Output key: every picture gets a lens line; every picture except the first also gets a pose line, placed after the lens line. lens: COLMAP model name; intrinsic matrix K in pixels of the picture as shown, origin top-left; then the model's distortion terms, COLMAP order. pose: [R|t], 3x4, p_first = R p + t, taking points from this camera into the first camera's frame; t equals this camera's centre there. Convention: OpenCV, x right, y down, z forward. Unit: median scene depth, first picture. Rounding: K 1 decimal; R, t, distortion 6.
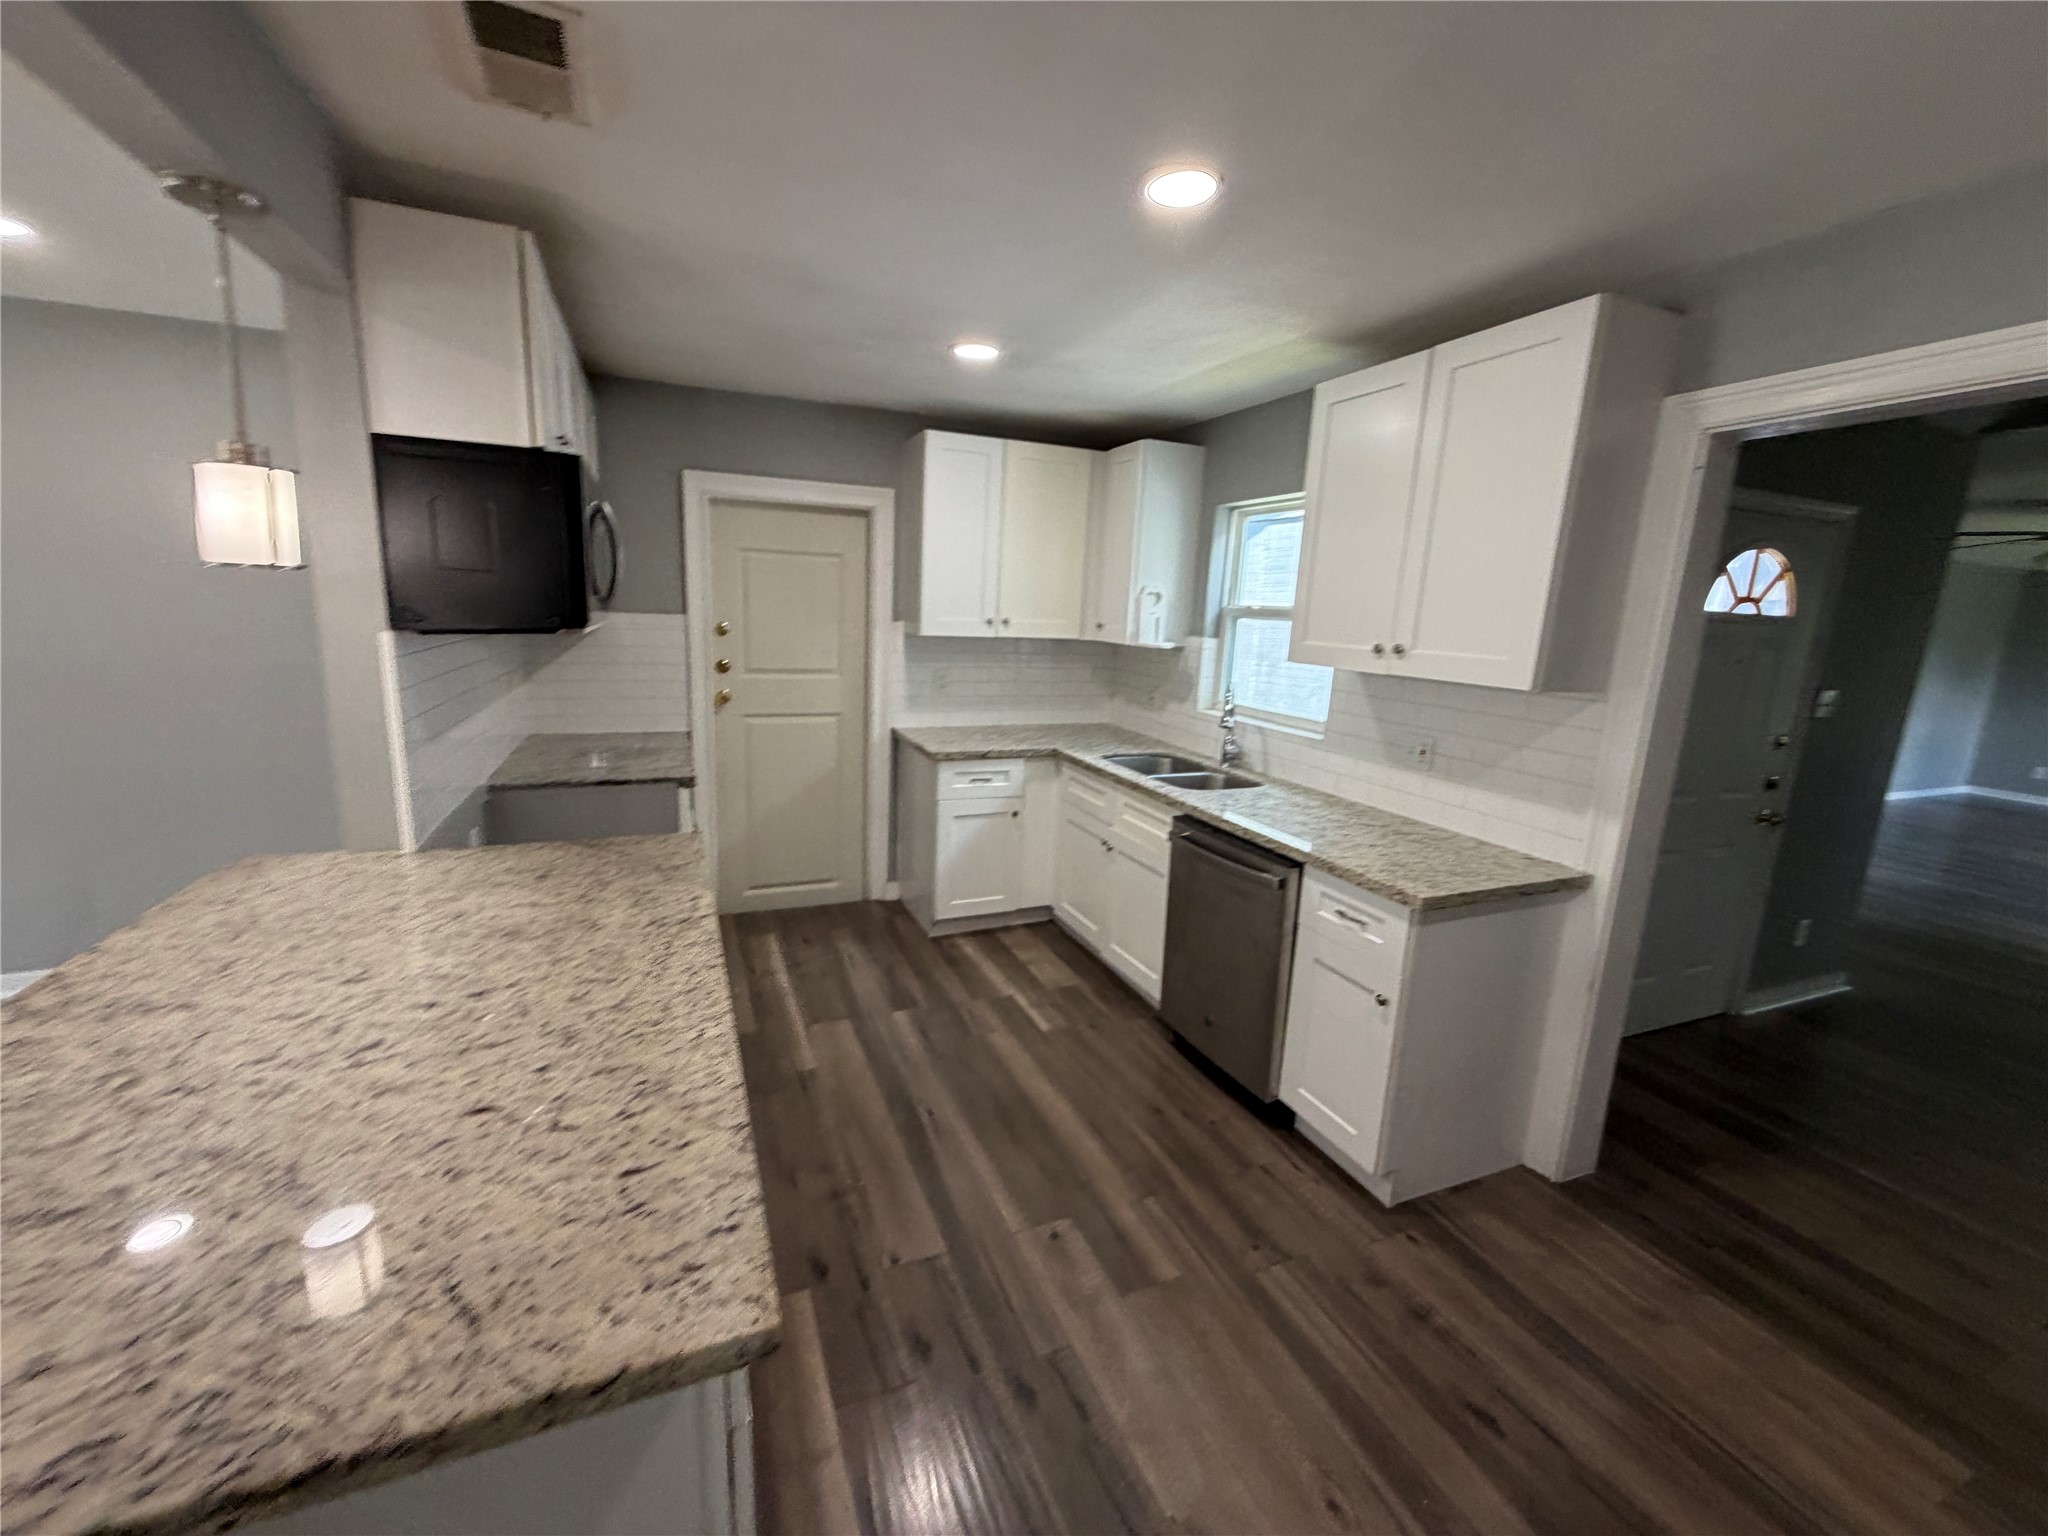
lens RADIAL K [[813.2, 0, 1024.0], [0, 813.2, 768.0], [0, 0, 1]] dist [0.007981, -0.000043]
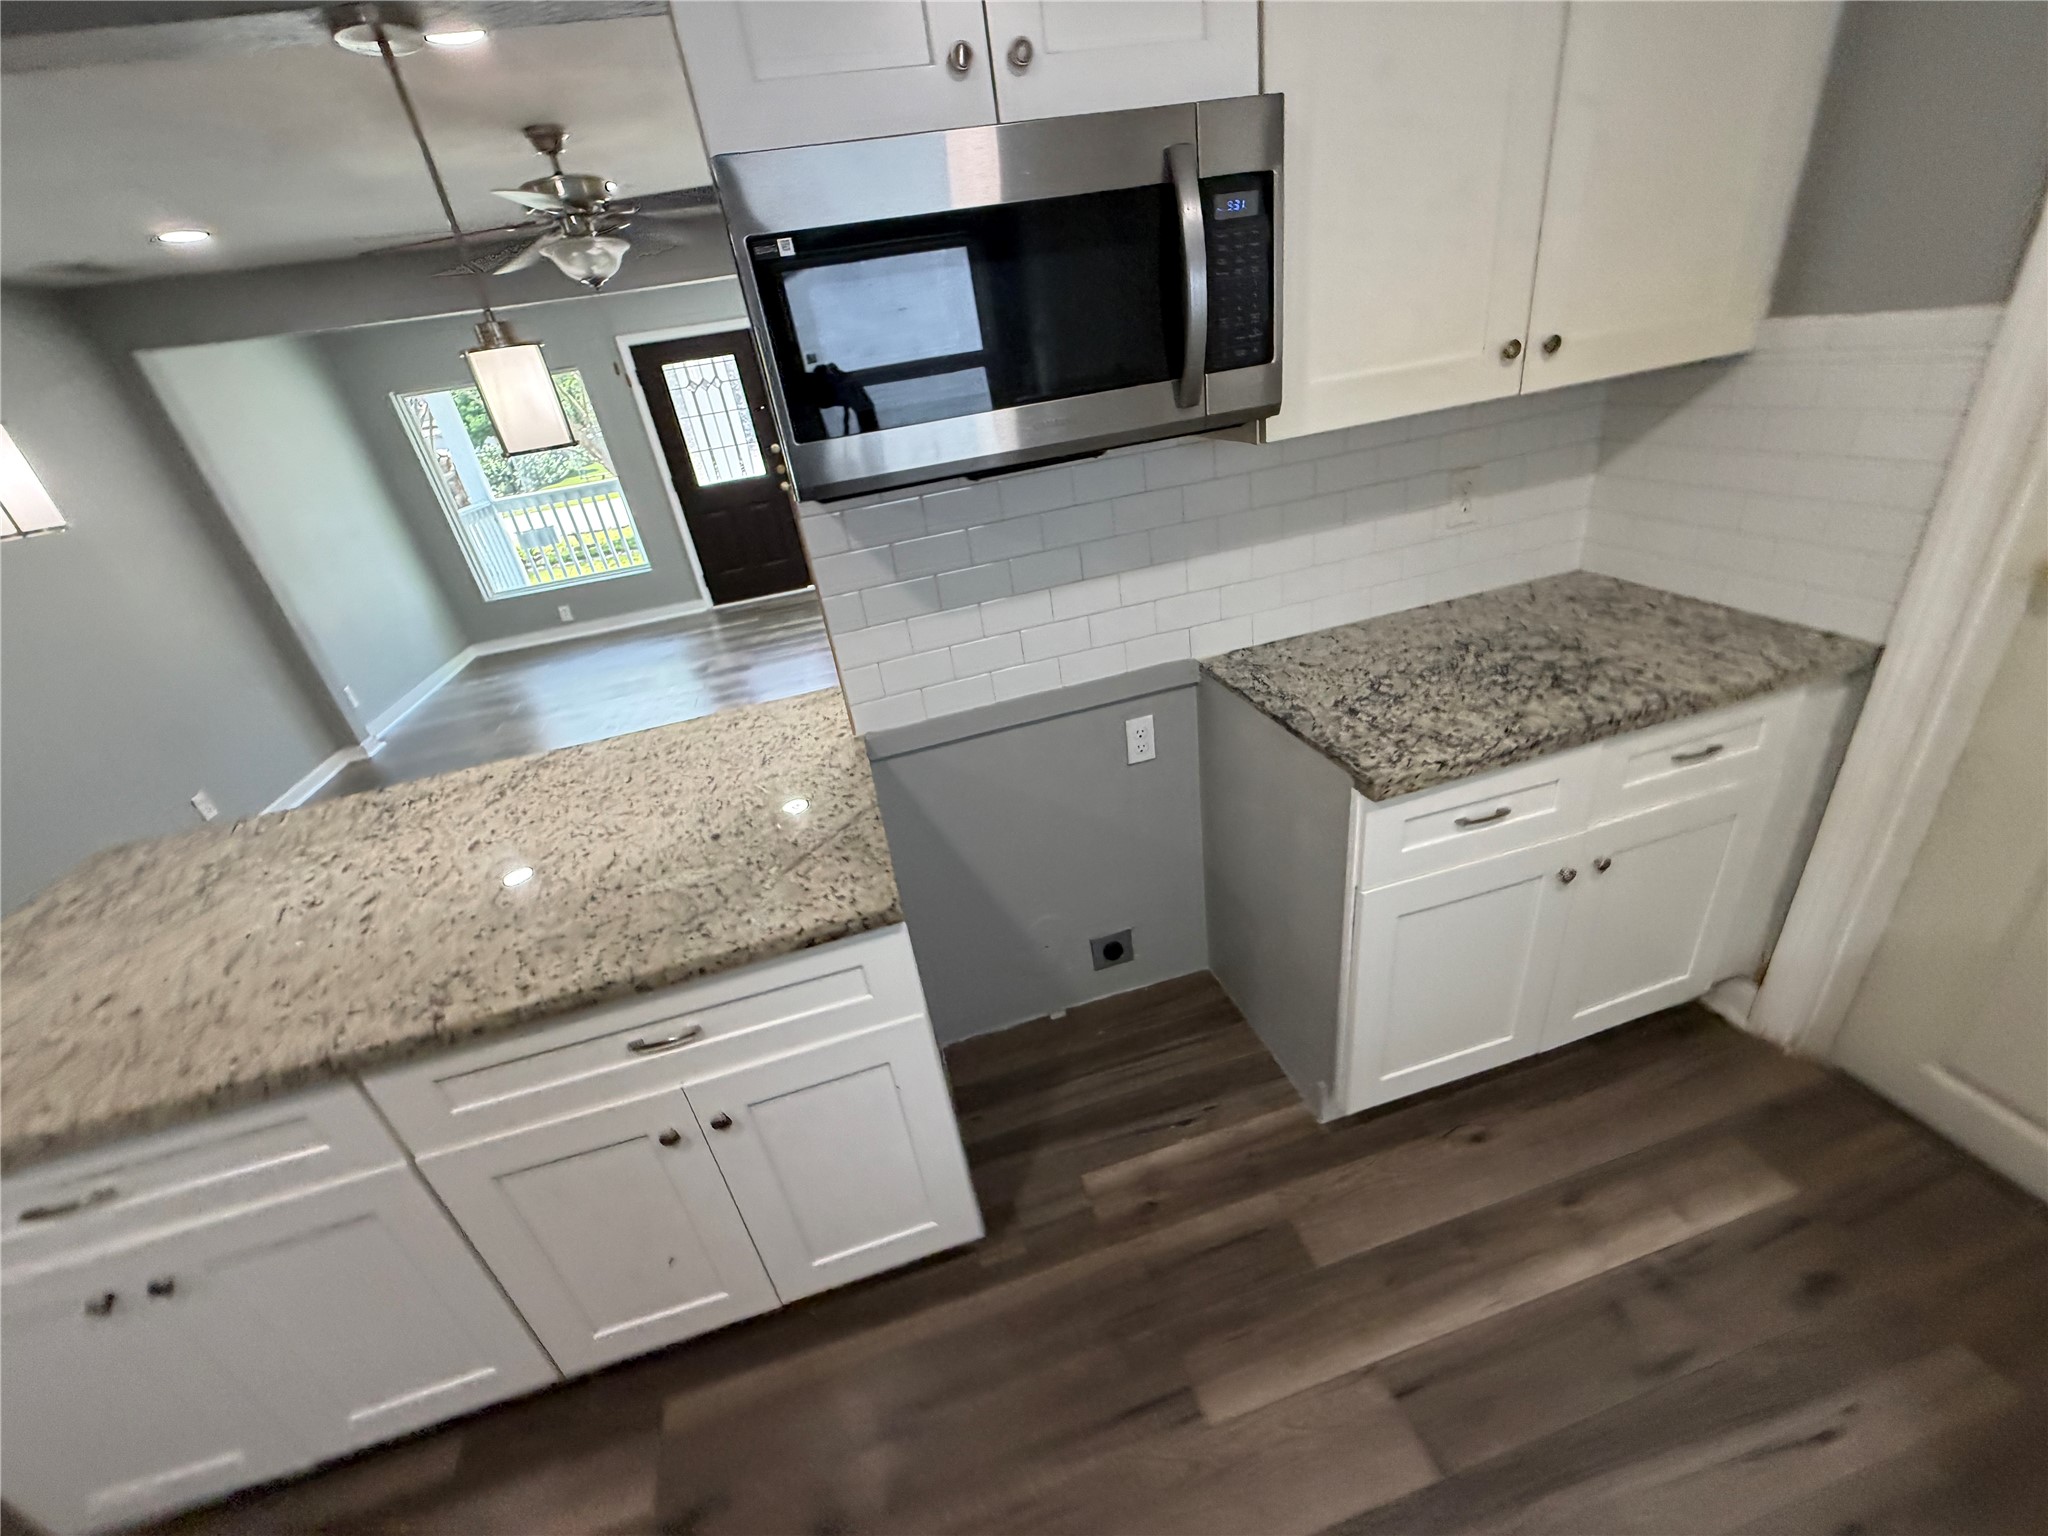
lens RADIAL K [[813.2, 0, 1024.0], [0, 813.2, 768.0], [0, 0, 1]] dist [0.007981, -0.000043]
pose [[-0.156307, 0.440922, -0.883830, 0.036895], [-0.059004, 0.889063, 0.453967, -0.319553], [0.985945, 0.123108, -0.112951, 1.446557]]
